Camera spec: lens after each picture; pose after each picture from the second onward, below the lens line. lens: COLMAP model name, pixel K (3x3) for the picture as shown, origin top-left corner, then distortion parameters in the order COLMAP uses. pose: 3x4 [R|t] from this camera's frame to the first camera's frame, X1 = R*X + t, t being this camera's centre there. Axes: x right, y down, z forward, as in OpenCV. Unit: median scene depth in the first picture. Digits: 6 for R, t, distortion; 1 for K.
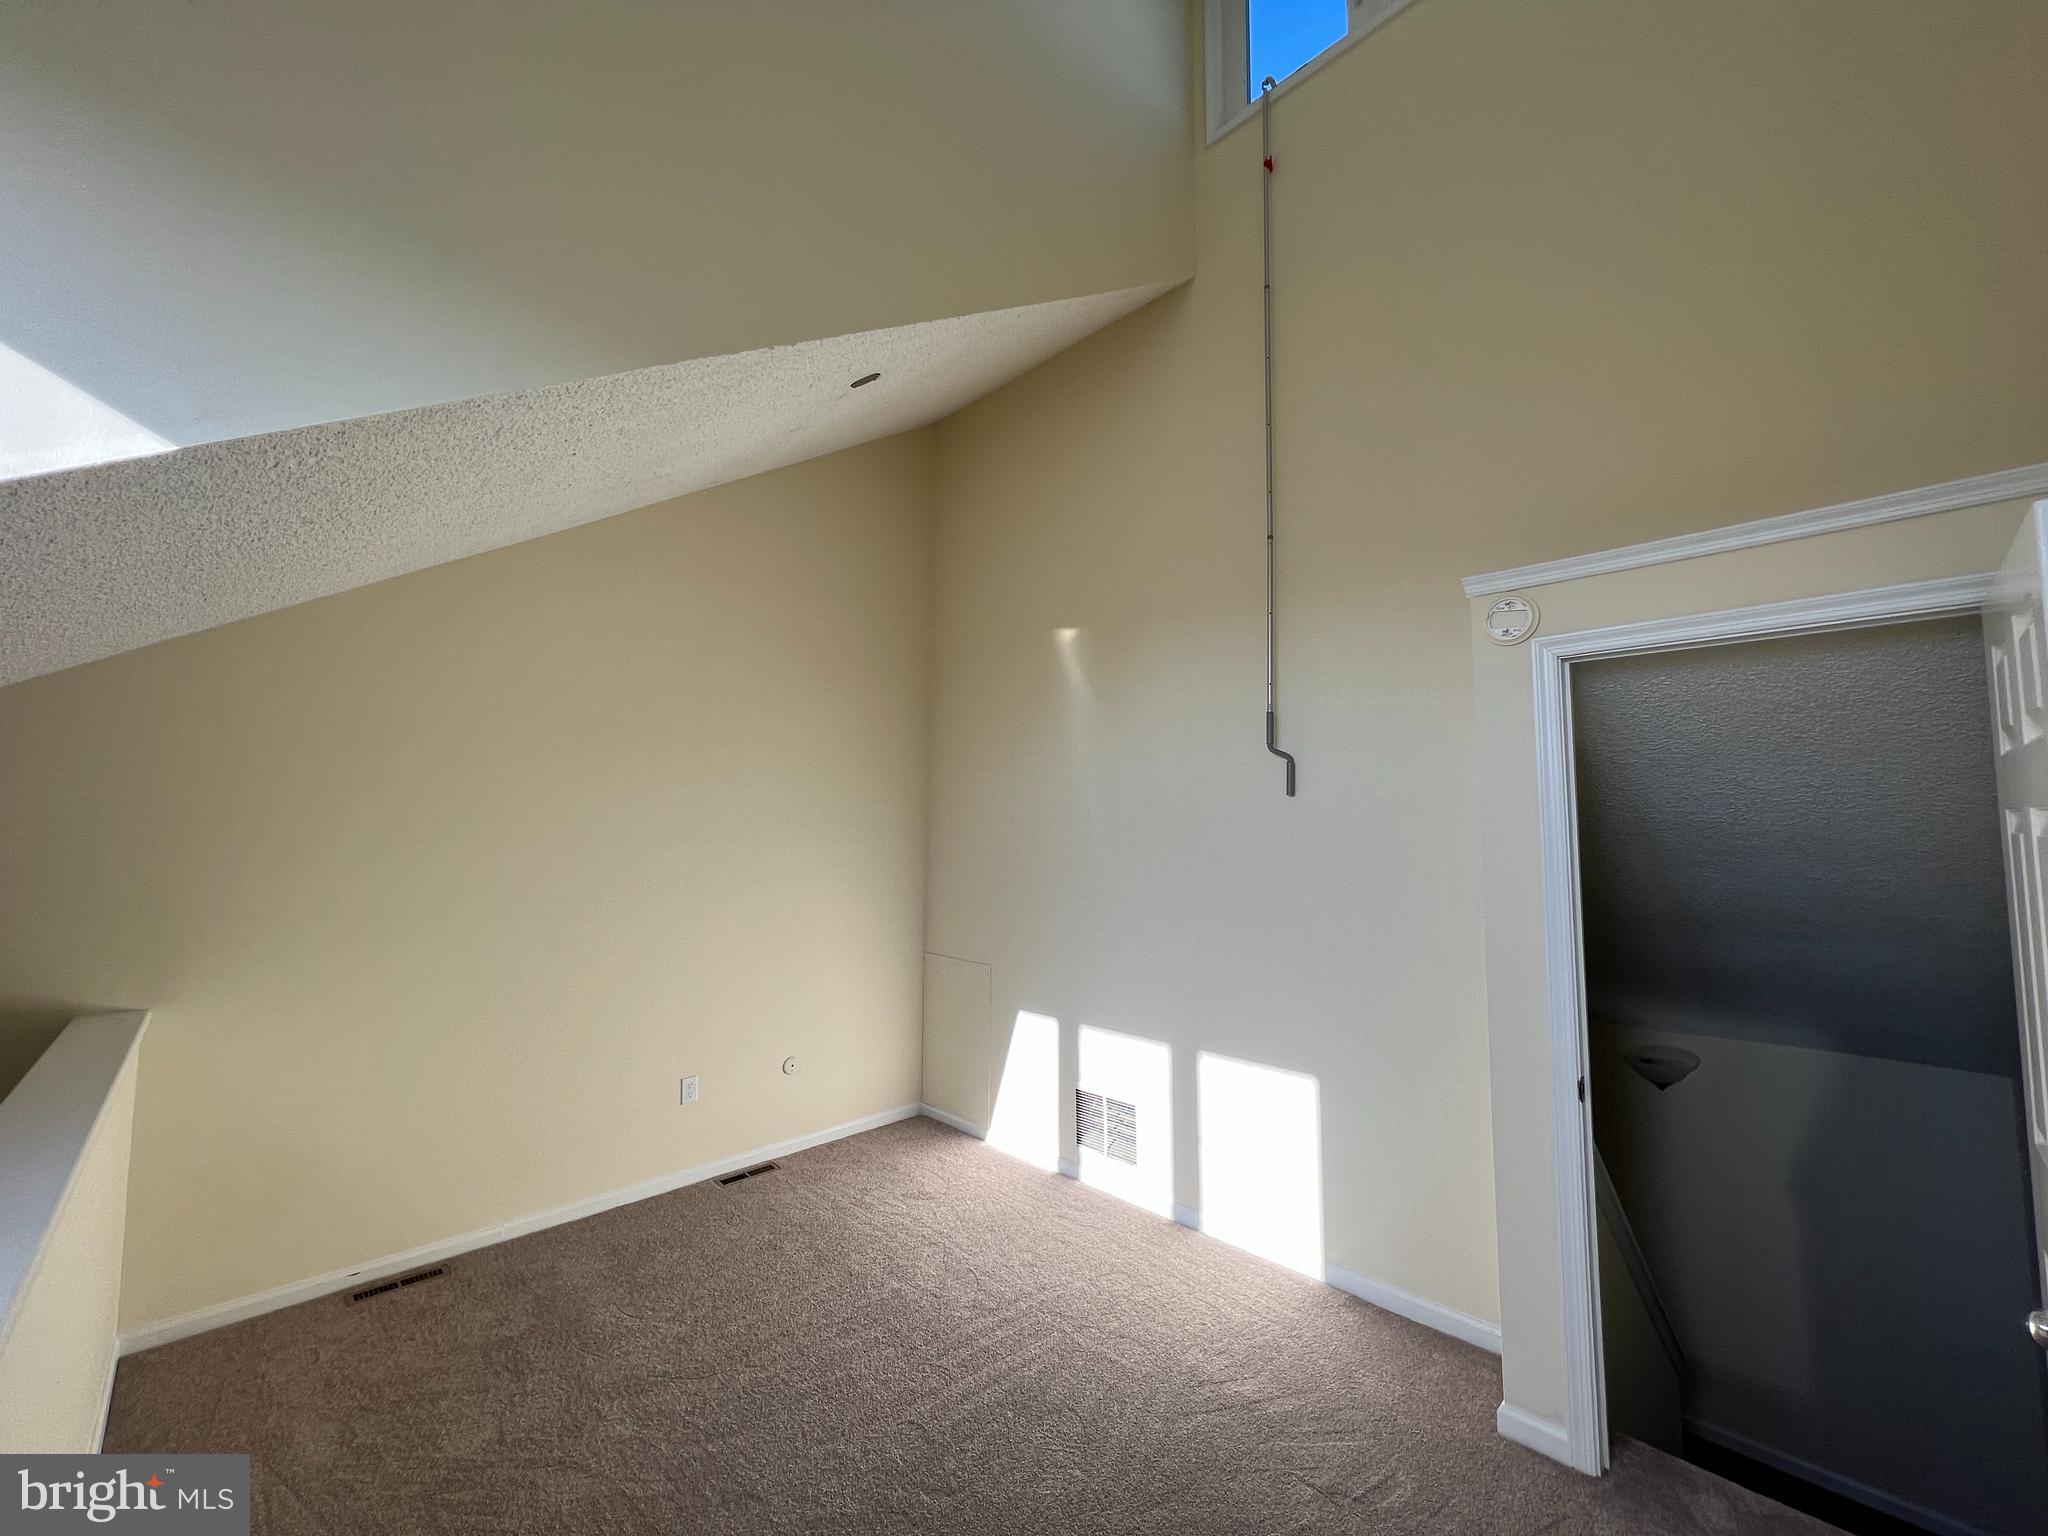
lens RADIAL K [[819.6, 0, 1021.3], [0, 819.6, 753.7], [0, 0, 1]] dist [-0.000415, -0.000187]
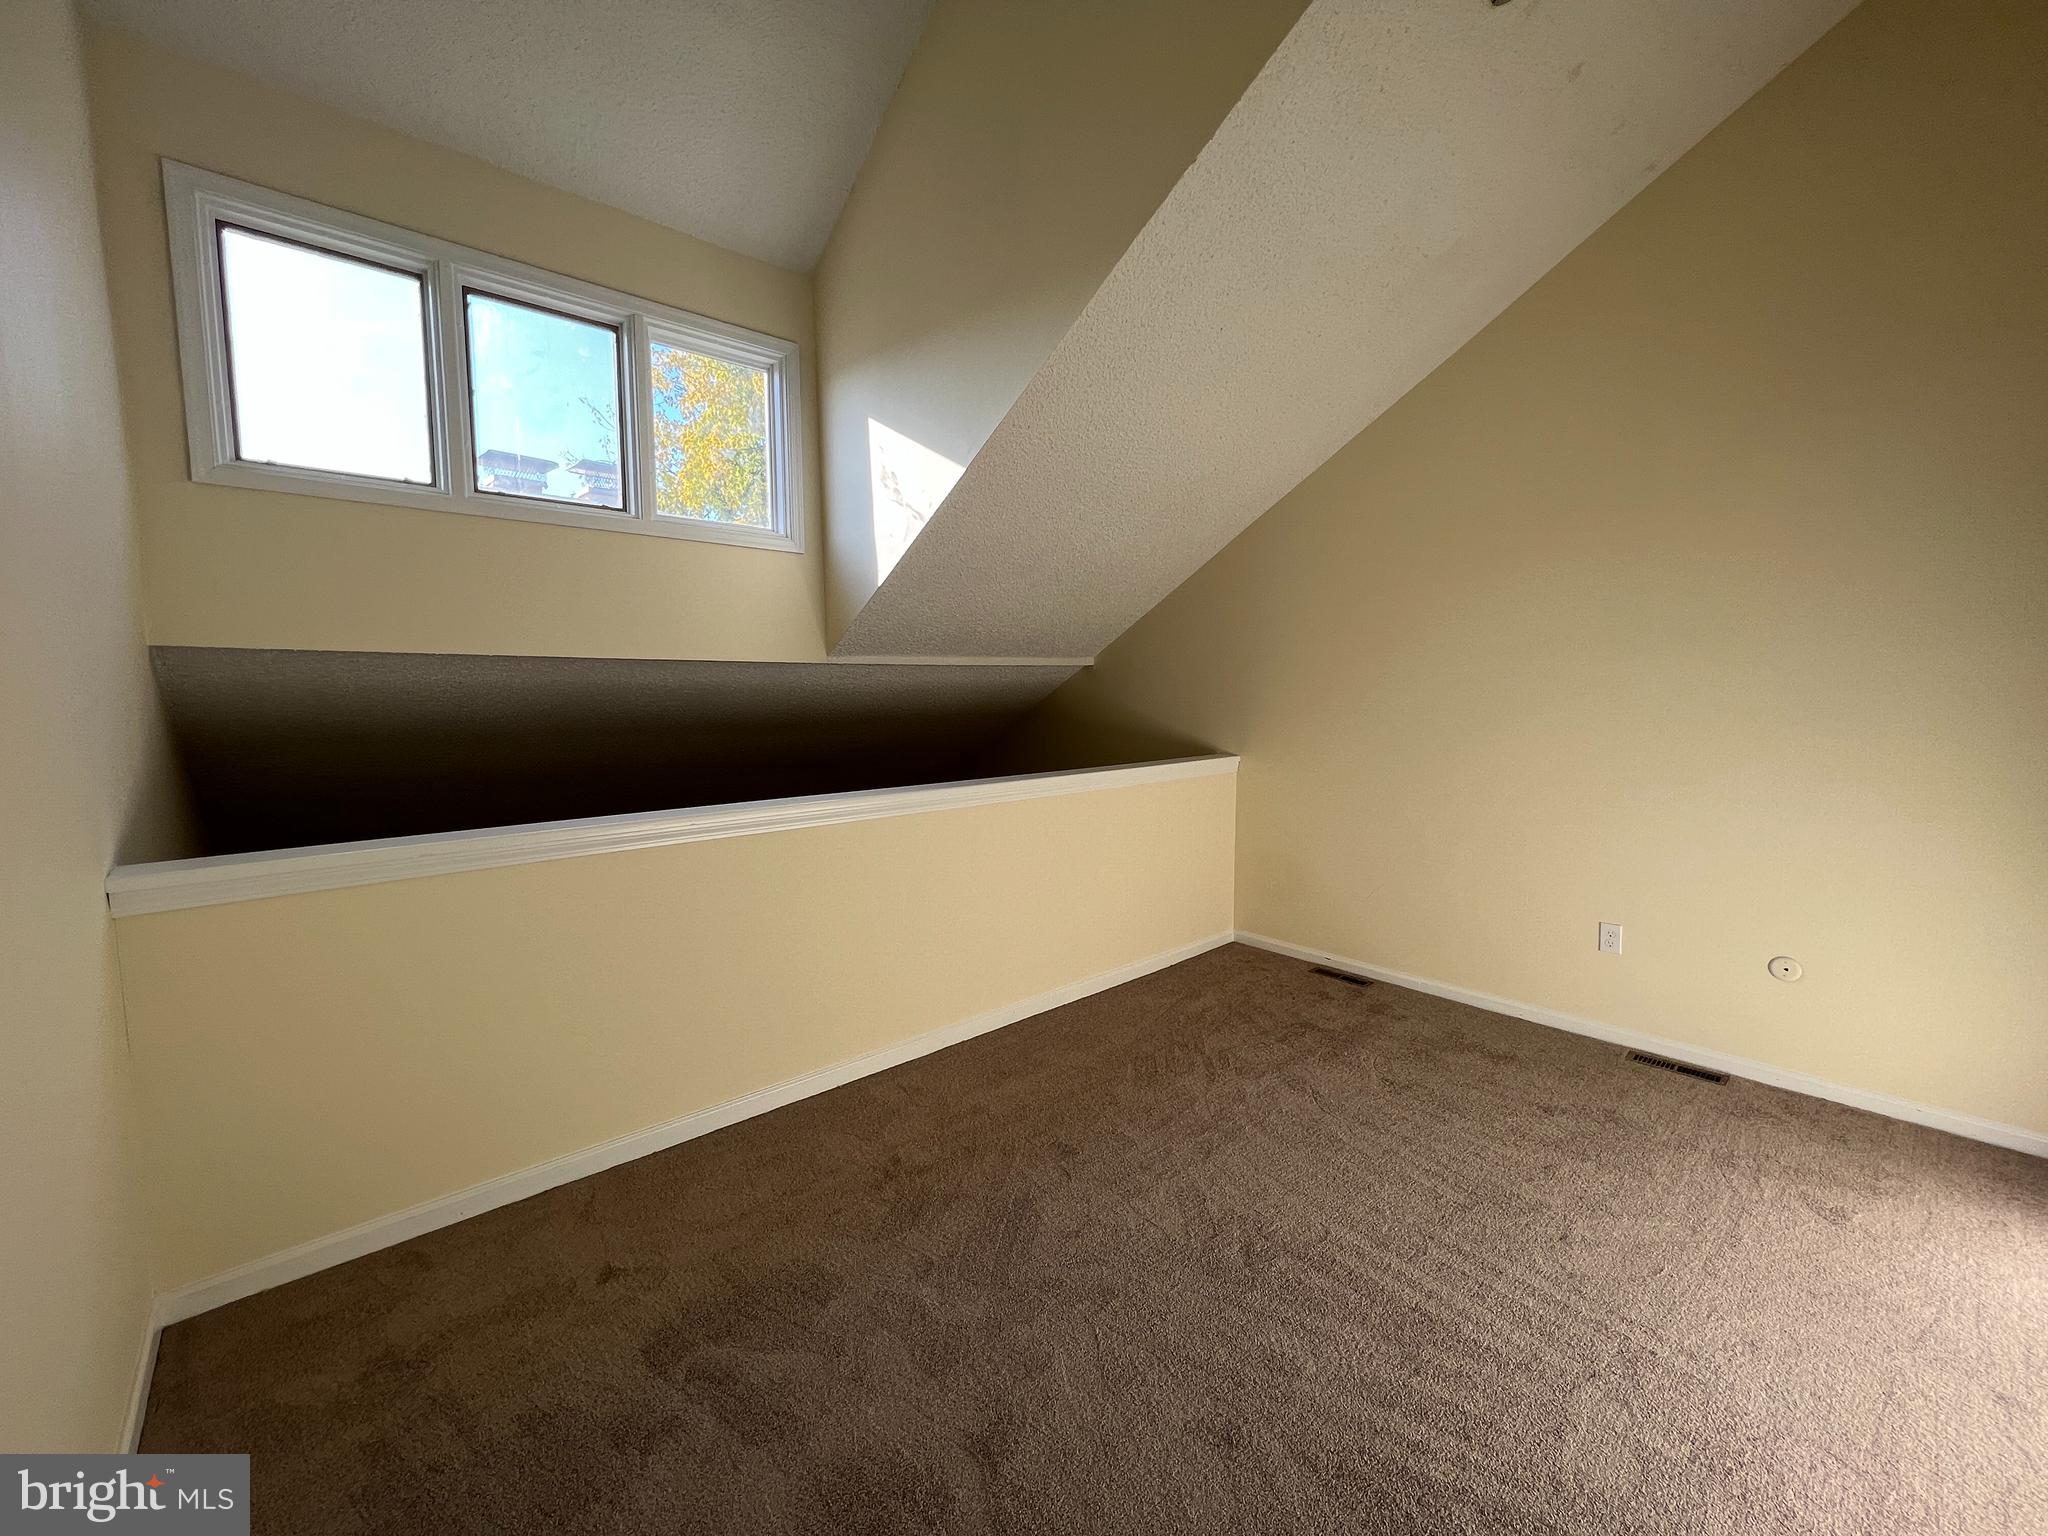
lens RADIAL K [[821.9, 0, 1024.8], [0, 821.9, 781.1], [0, 0, 1]] dist [0.000770, -0.000097]
pose [[-0.039288, 0.116084, -0.992462, 0.569557], [0.088092, 0.989764, 0.112281, 0.118922], [0.995337, -0.083017, -0.049112, 0.551992]]
